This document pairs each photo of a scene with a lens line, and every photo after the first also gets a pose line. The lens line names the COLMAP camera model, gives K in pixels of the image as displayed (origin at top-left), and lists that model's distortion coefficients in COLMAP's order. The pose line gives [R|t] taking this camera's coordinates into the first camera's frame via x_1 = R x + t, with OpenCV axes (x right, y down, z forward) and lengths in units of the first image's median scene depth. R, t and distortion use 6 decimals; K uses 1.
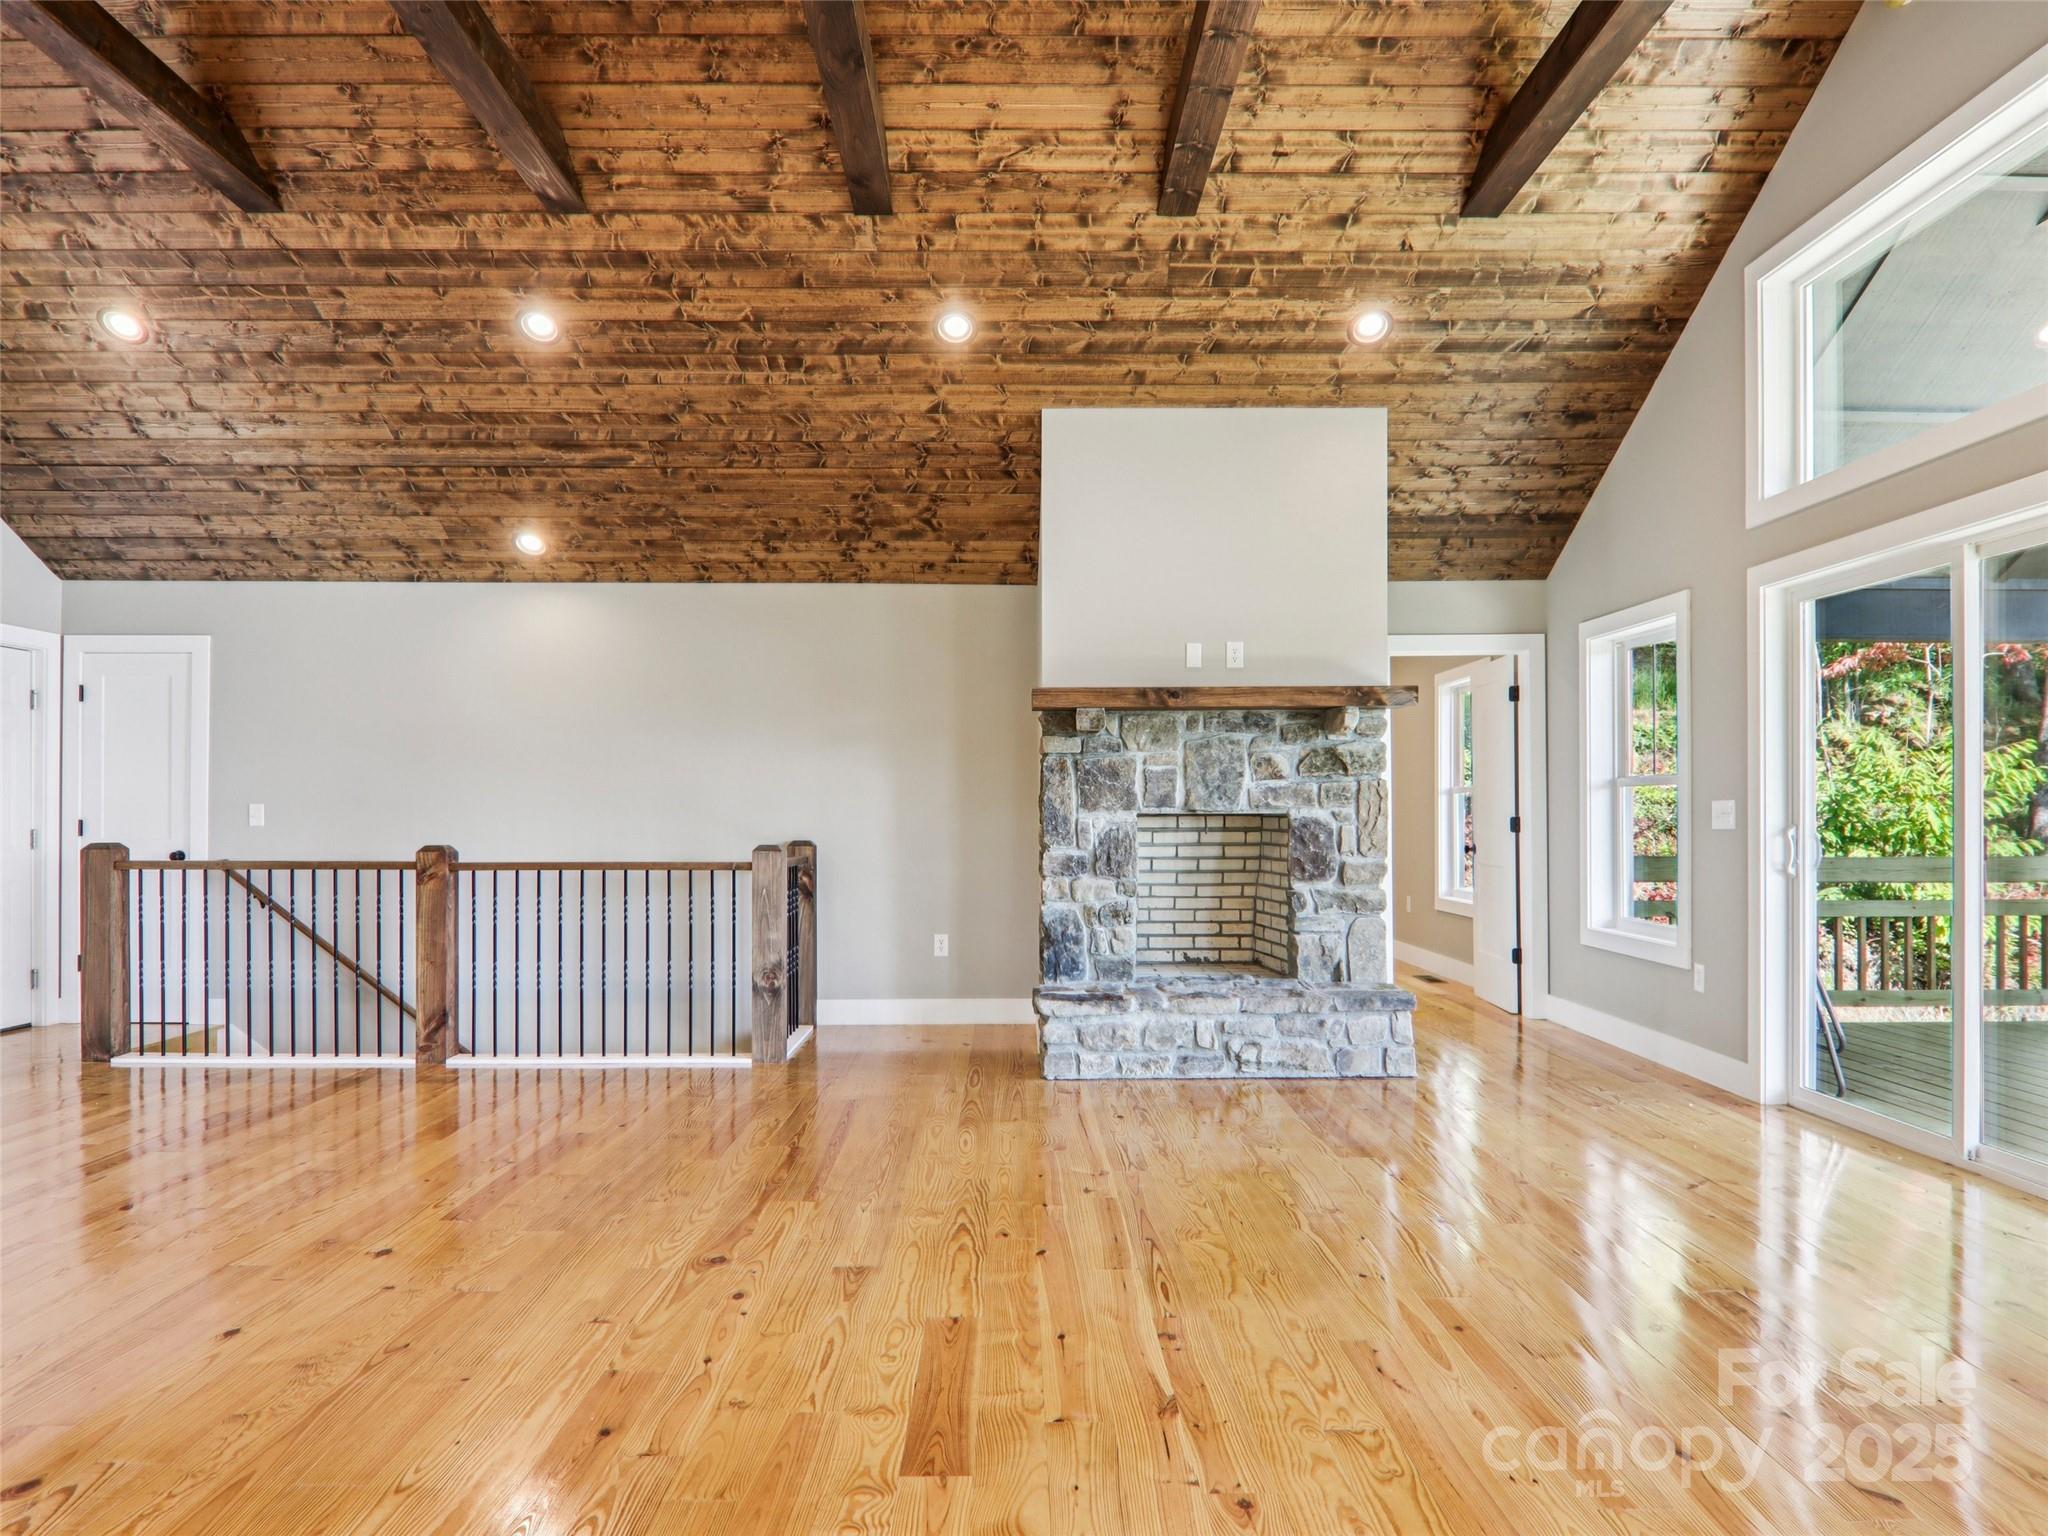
lens RADIAL K [[1293.6, 0, 1024.0], [0, 1293.6, 790.5], [0, 0, 1]] dist [0.019292, -0.010643]
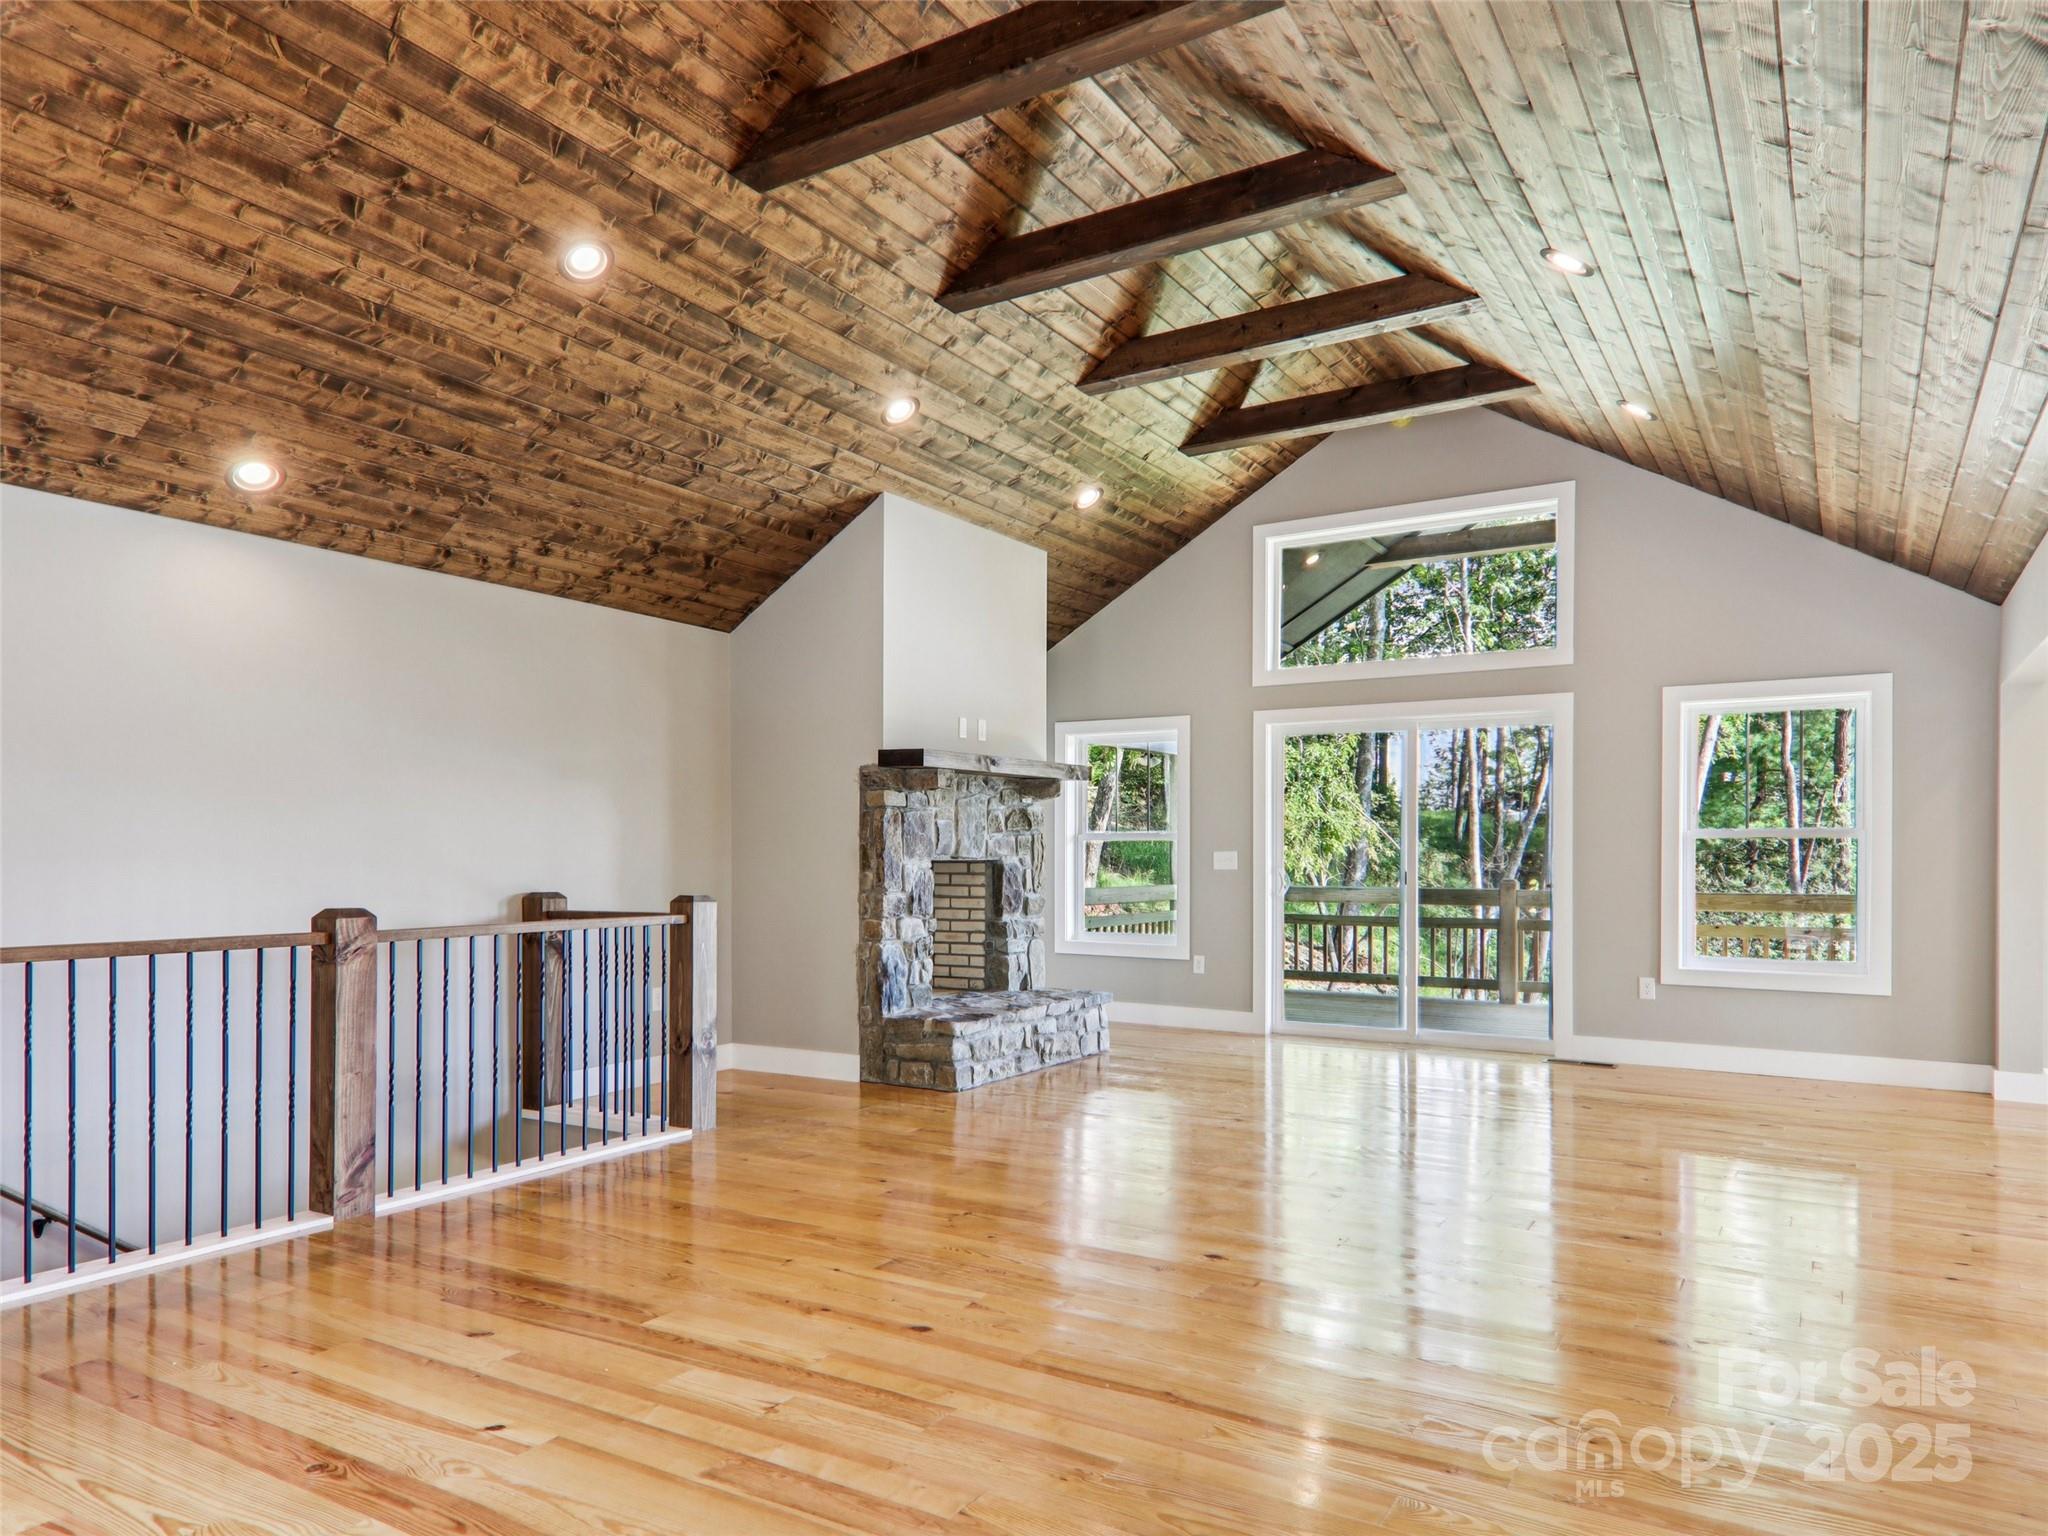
lens RADIAL K [[1293.6, 0, 1029.2], [0, 1293.6, 842.4], [0, 0, 1]] dist [0.019292, -0.010643]
pose [[0.530720, 0.009286, 0.847496, -0.864058], [-0.015619, 0.999877, -0.001174, 0.001554], [-0.847403, -0.012614, 0.530800, 0.316213]]
